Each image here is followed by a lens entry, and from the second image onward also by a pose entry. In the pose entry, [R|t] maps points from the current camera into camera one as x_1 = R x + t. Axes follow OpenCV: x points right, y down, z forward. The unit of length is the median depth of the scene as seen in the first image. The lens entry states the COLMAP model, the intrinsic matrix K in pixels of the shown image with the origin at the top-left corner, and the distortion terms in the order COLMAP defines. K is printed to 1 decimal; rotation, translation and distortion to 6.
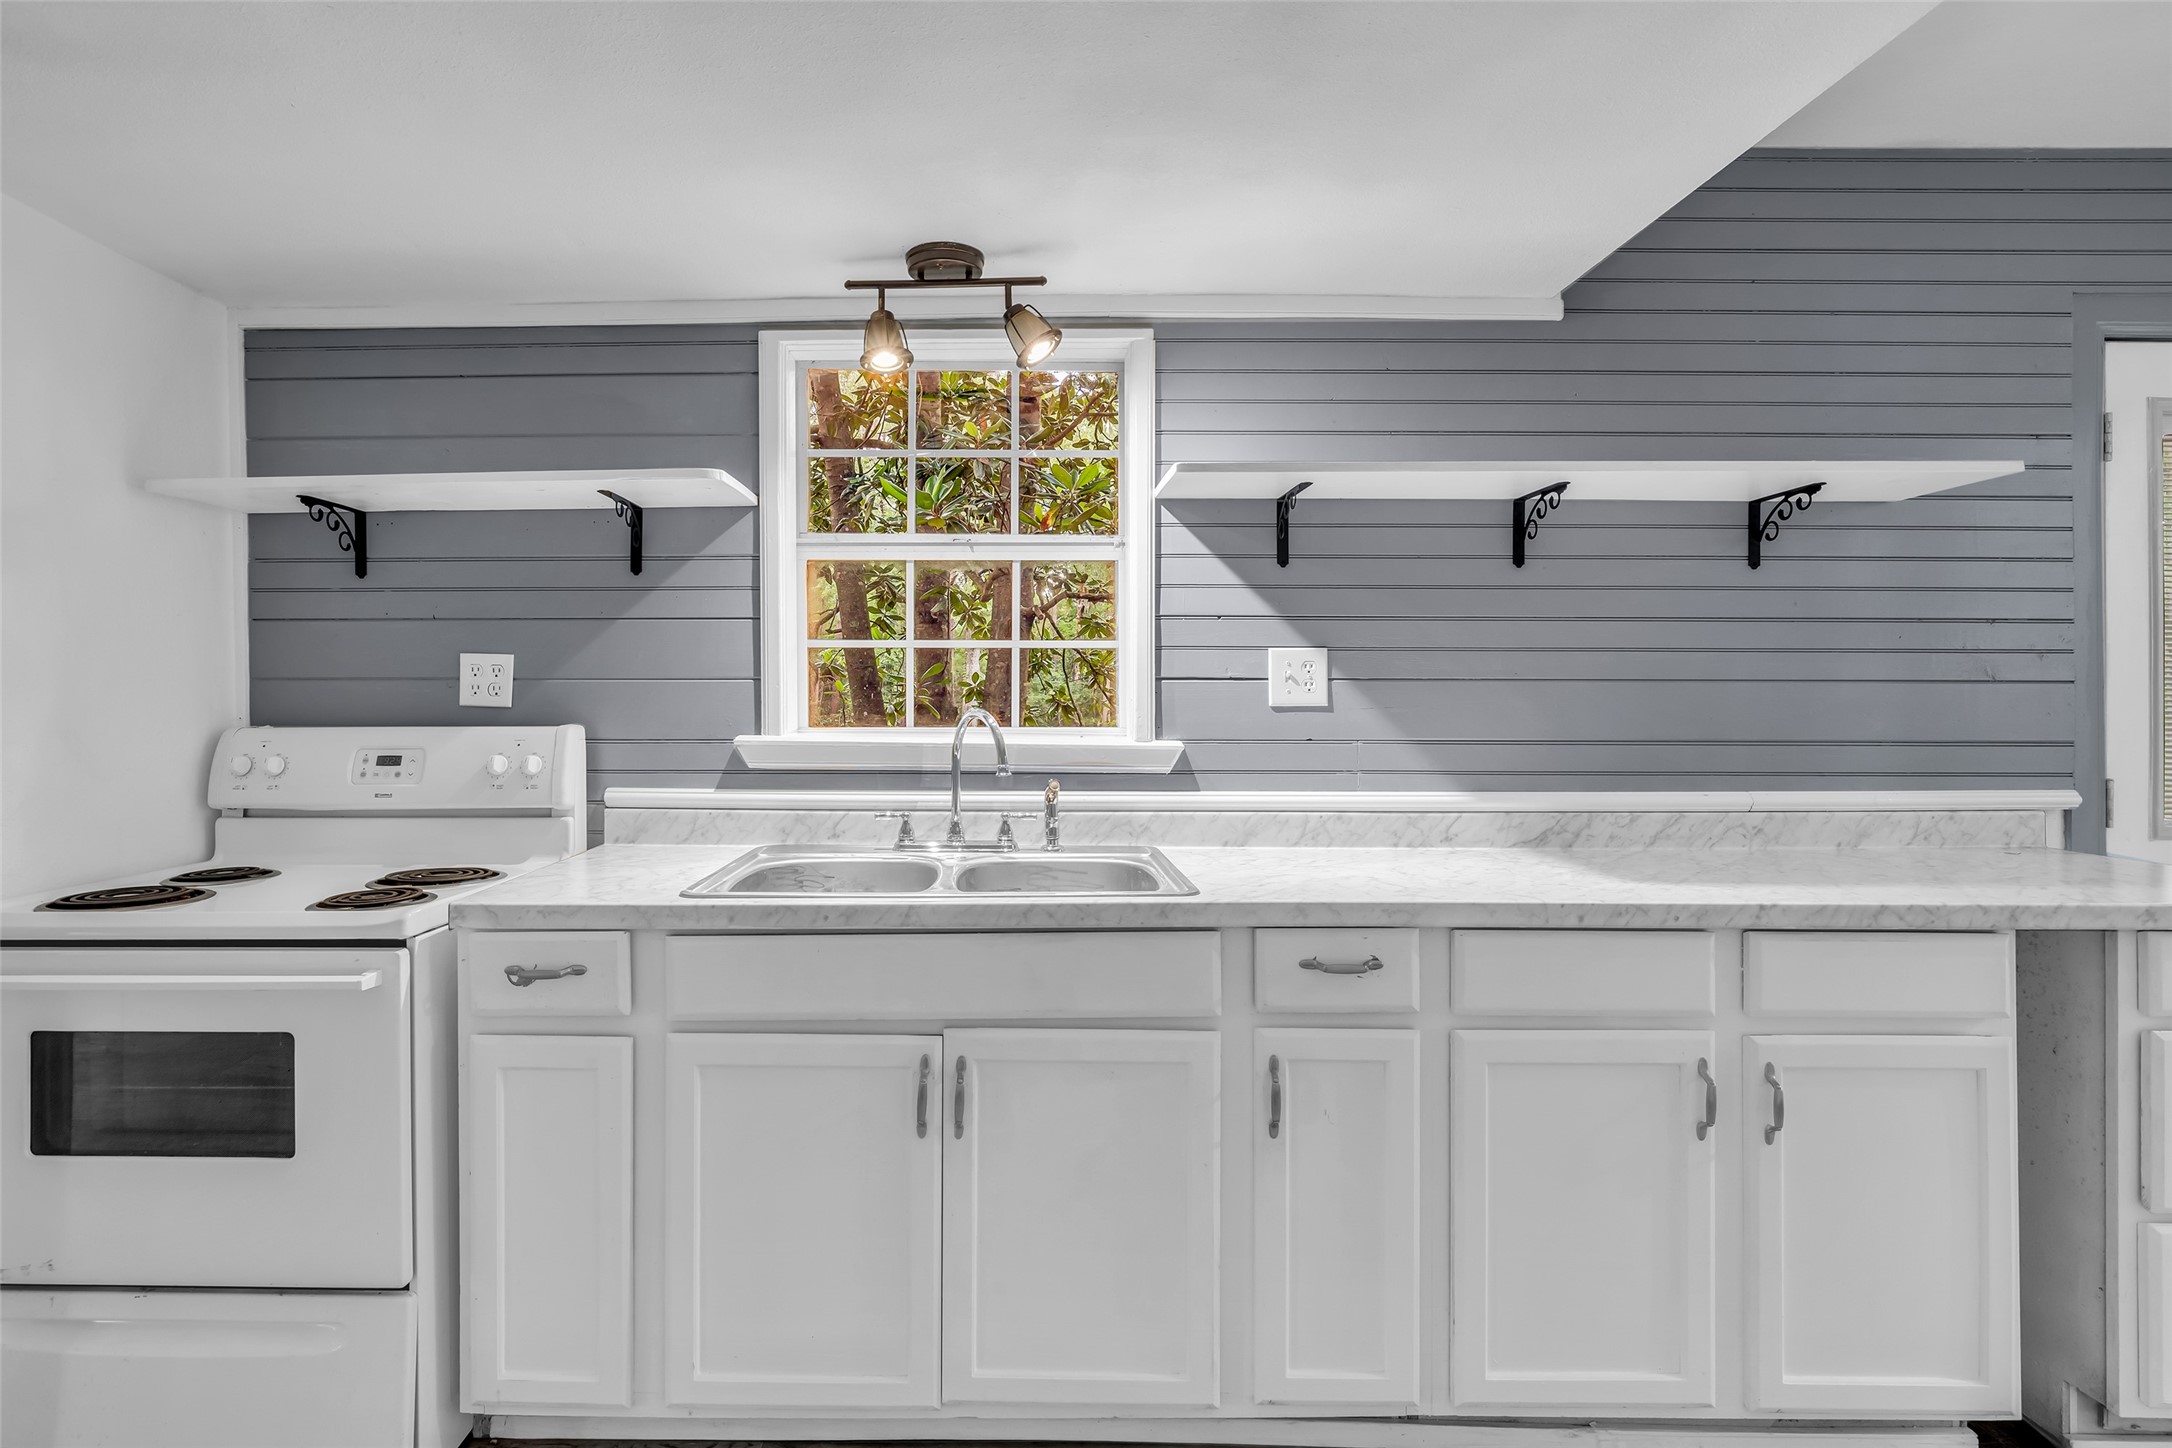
lens RADIAL K [[1006.3, 0, 1081.5], [0, 1006.3, 715.1], [0, 0, 1]] dist [-0.007078, 0.000987]
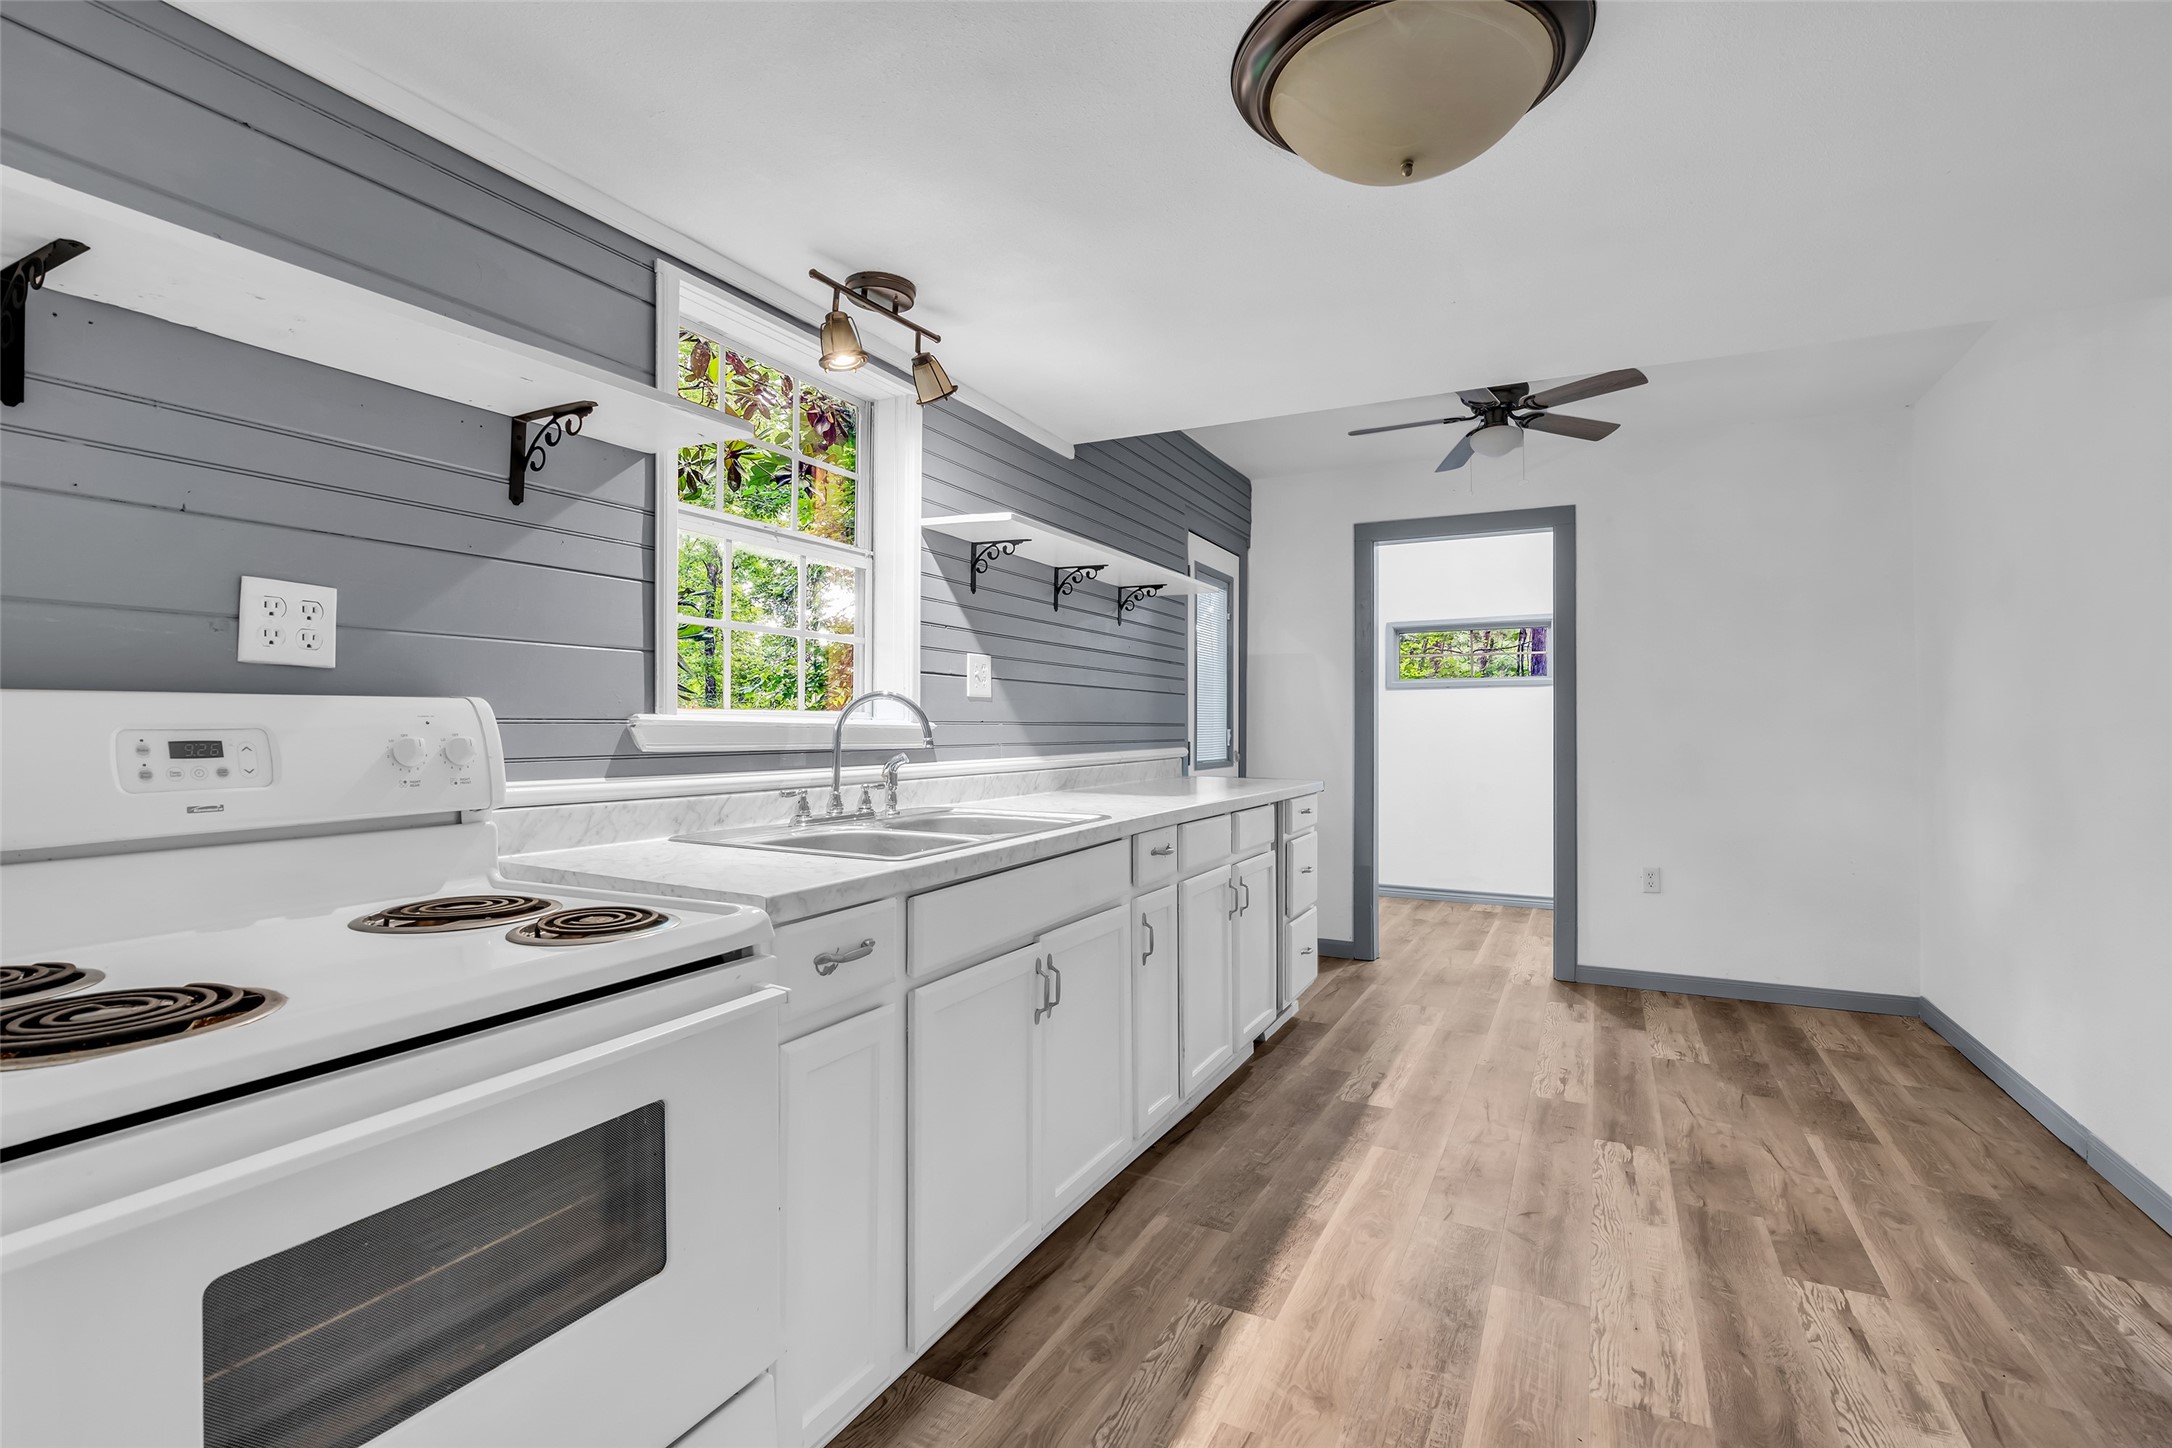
lens RADIAL K [[974.3, 0, 1025.0], [0, 974.3, 726.2], [0, 0, 1]] dist [-0.001934, 0.001106]
pose [[0.495528, -0.000308, 0.868592, -0.902686], [0.006075, 0.999977, -0.003111, 0.035027], [-0.868571, 0.006818, 0.495518, 0.294159]]
